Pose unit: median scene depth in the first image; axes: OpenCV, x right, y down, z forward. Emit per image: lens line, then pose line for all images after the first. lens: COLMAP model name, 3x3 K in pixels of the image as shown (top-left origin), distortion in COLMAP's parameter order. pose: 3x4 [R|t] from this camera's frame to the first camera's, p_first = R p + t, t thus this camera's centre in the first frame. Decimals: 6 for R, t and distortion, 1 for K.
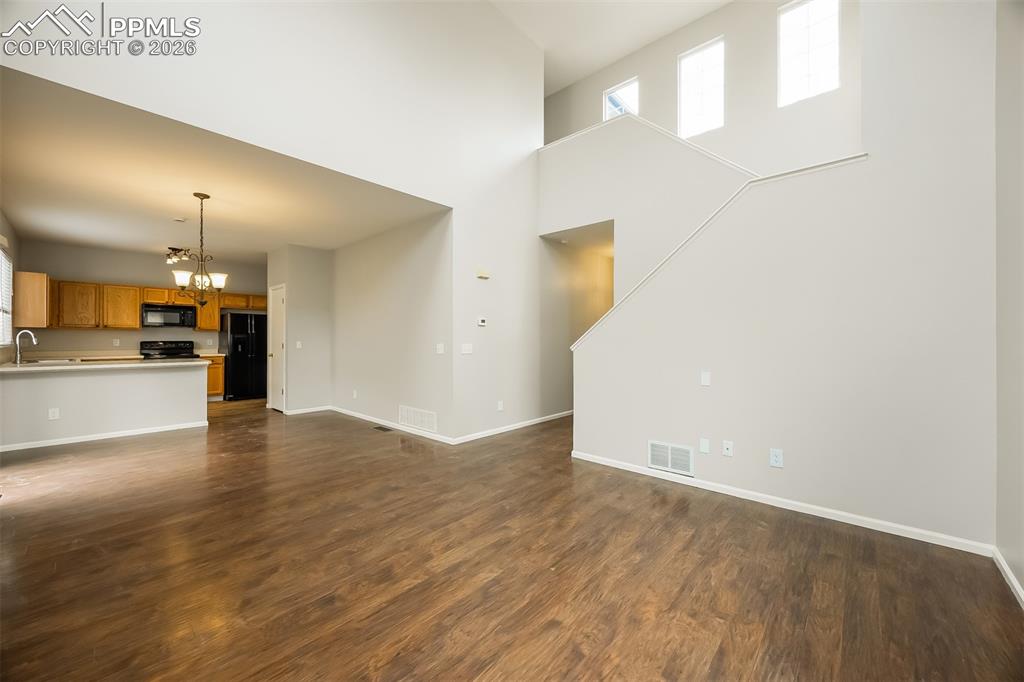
lens RADIAL K [[391.6, 0, 516.0], [0, 391.6, 342.5], [0, 0, 1]] dist [-0.002272, 0.001113]
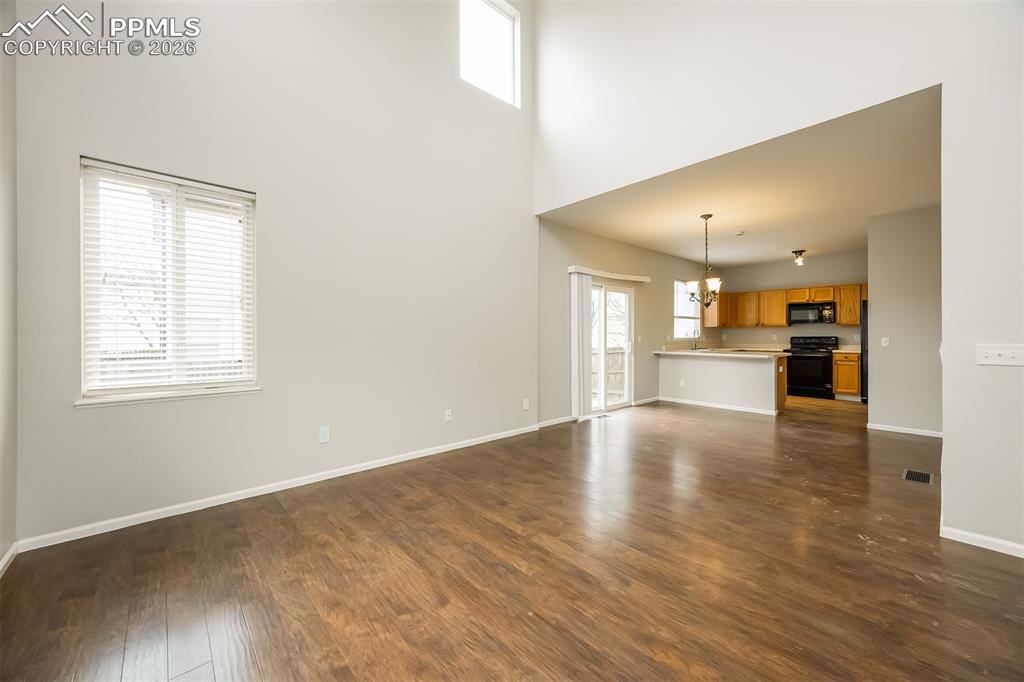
lens RADIAL K [[391.6, 0, 511.4], [0, 391.6, 334.8], [0, 0, 1]] dist [-0.002272, 0.001113]
pose [[-0.121491, -0.002393, -0.992590, 0.477610], [-0.007937, 0.999967, -0.001439, -0.001129], [0.992561, 0.007703, -0.121506, 0.553934]]
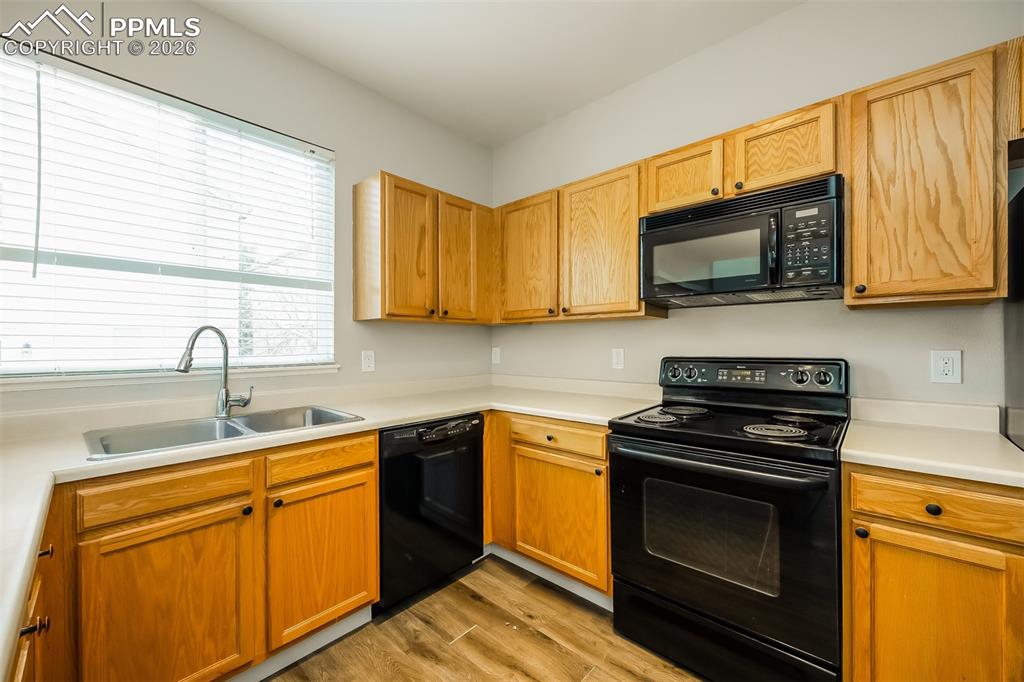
lens RADIAL K [[391.6, 0, 532.6], [0, 391.6, 347.9], [0, 0, 1]] dist [-0.002272, 0.001113]
pose [[0.011587, 0.002916, -0.999929, -1.140445], [-0.000681, 0.999996, 0.002908, -0.018758], [0.999933, 0.000647, 0.011589, 1.531798]]
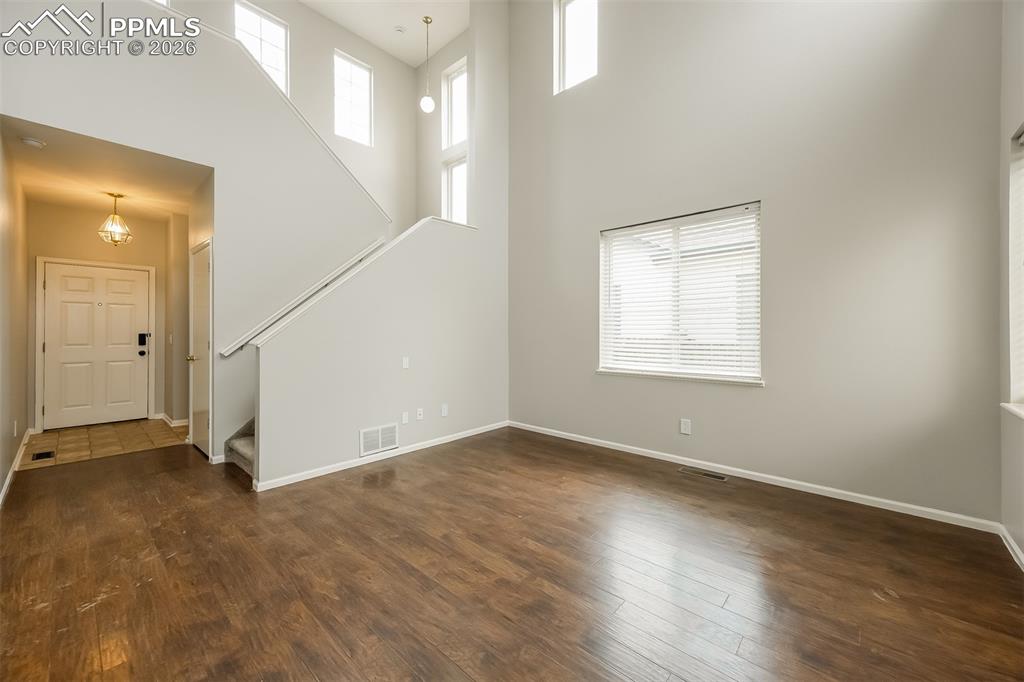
lens RADIAL K [[391.6, 0, 518.3], [0, 391.6, 335.2], [0, 0, 1]] dist [-0.002272, 0.001113]
pose [[-0.004838, -0.014161, 0.999888, -0.596578], [0.008892, 0.999860, 0.014203, -0.006595], [-0.999949, 0.008959, -0.004711, 0.528425]]
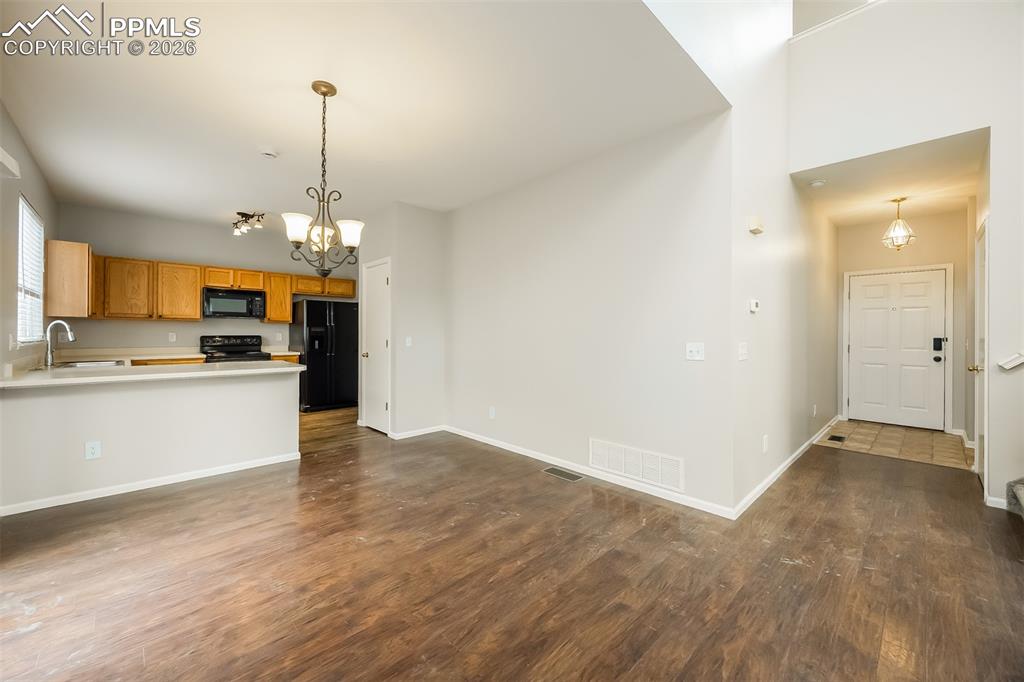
lens RADIAL K [[391.6, 0, 501.2], [0, 391.6, 335.6], [0, 0, 1]] dist [-0.002272, 0.001113]
pose [[0.997013, 0.002086, -0.077200, -0.508732], [-0.002239, 0.999996, -0.001887, -0.006166], [0.077196, 0.002054, 0.997014, 0.451137]]
